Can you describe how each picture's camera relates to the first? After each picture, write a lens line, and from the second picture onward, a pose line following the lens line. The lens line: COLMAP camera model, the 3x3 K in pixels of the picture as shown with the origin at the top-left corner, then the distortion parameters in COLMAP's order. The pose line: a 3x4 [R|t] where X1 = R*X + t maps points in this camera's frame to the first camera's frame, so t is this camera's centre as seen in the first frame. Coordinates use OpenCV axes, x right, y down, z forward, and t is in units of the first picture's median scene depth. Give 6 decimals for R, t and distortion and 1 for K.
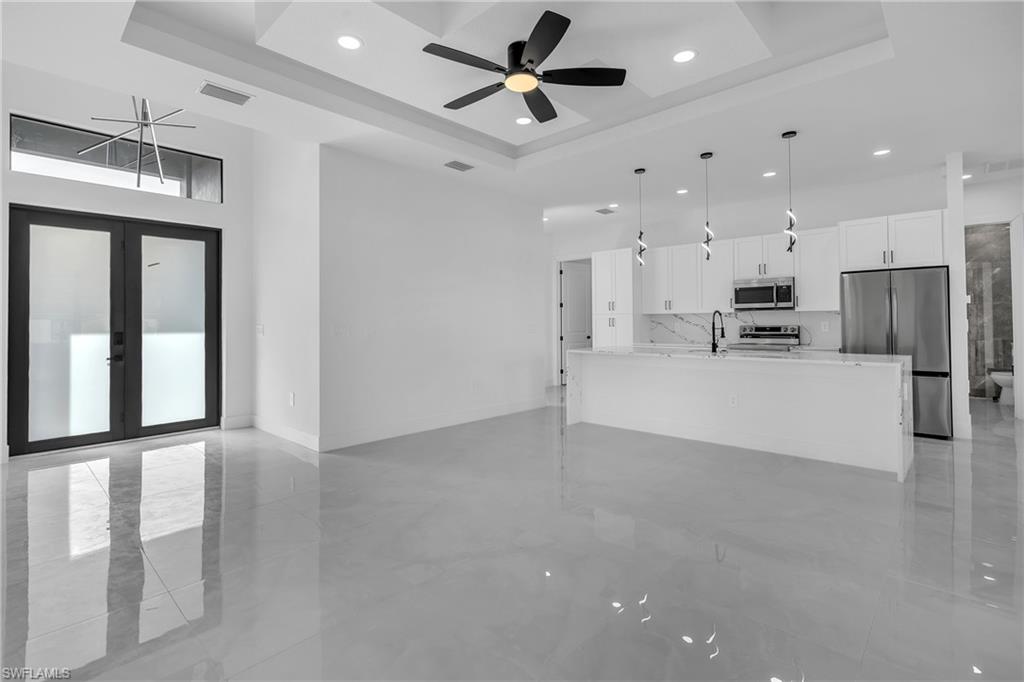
lens RADIAL K [[484.2, 0, 511.0], [0, 484.2, 321.6], [0, 0, 1]] dist [0.000580, 0.000527]
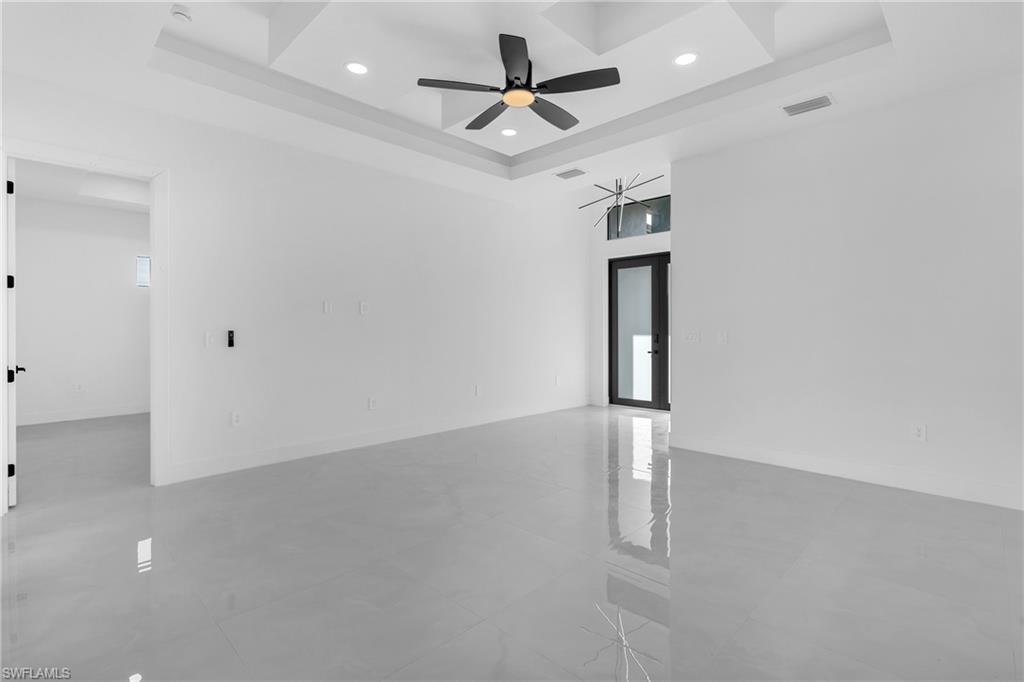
lens RADIAL K [[491.9, 0, 511.5], [0, 491.9, 336.1], [0, 0, 1]] dist [-0.002562, -0.000216]
pose [[-0.048579, 0.018499, -0.998648, 0.702603], [0.000503, 0.999829, 0.018496, -0.000699], [0.998819, 0.000397, -0.048580, 0.674752]]
